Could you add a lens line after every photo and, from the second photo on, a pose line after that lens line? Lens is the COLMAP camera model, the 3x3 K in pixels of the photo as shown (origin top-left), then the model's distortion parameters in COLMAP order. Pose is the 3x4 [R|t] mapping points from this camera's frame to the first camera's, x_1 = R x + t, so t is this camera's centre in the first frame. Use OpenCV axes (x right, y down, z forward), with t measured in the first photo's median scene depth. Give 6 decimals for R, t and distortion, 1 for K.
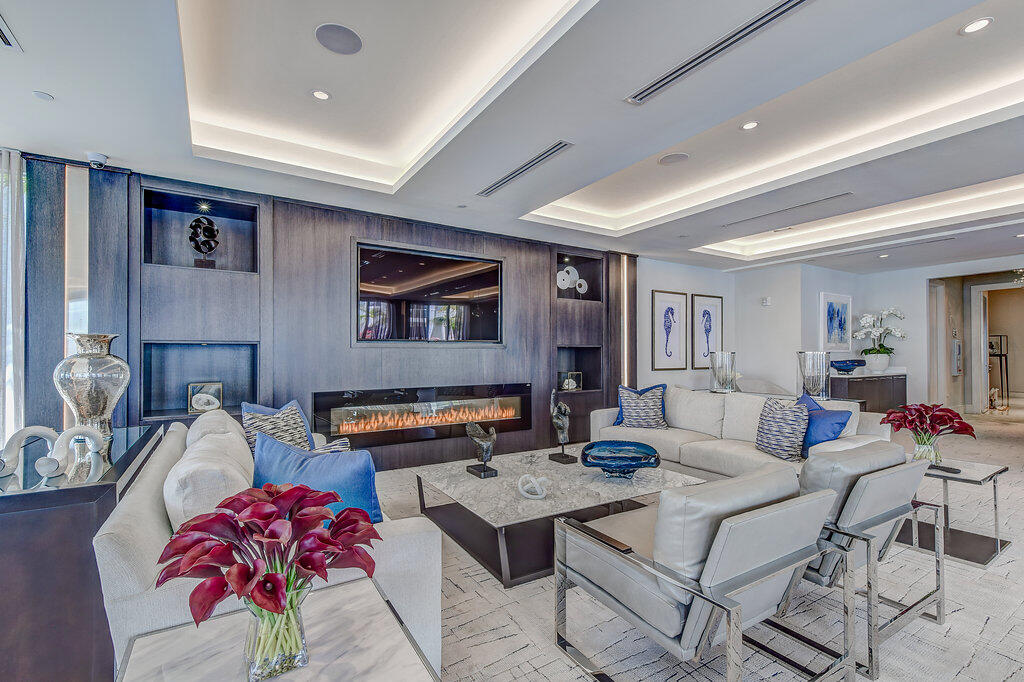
lens RADIAL K [[458.2, 0, 516.3], [0, 458.2, 350.7], [0, 0, 1]] dist [0.022876, -0.007510]
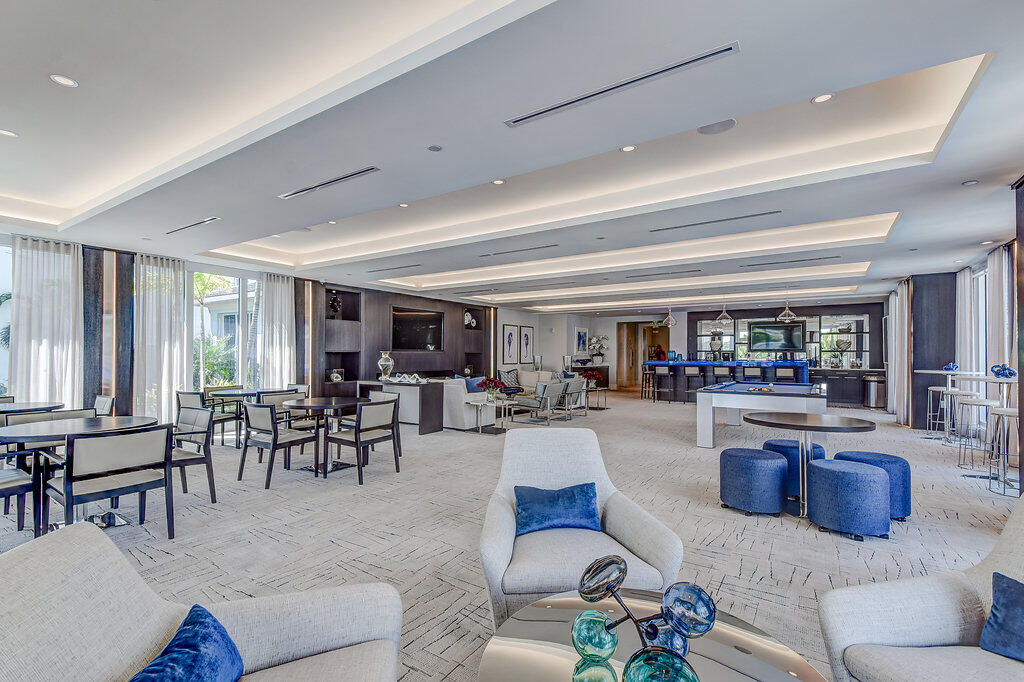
lens RADIAL K [[458.2, 0, 507.9], [0, 458.2, 344.9], [0, 0, 1]] dist [0.022876, -0.007510]
pose [[0.914839, 0.010066, 0.403694, -0.478024], [-0.007150, 0.999936, -0.008728, -0.025516], [-0.403756, 0.005098, 0.914853, -0.807478]]
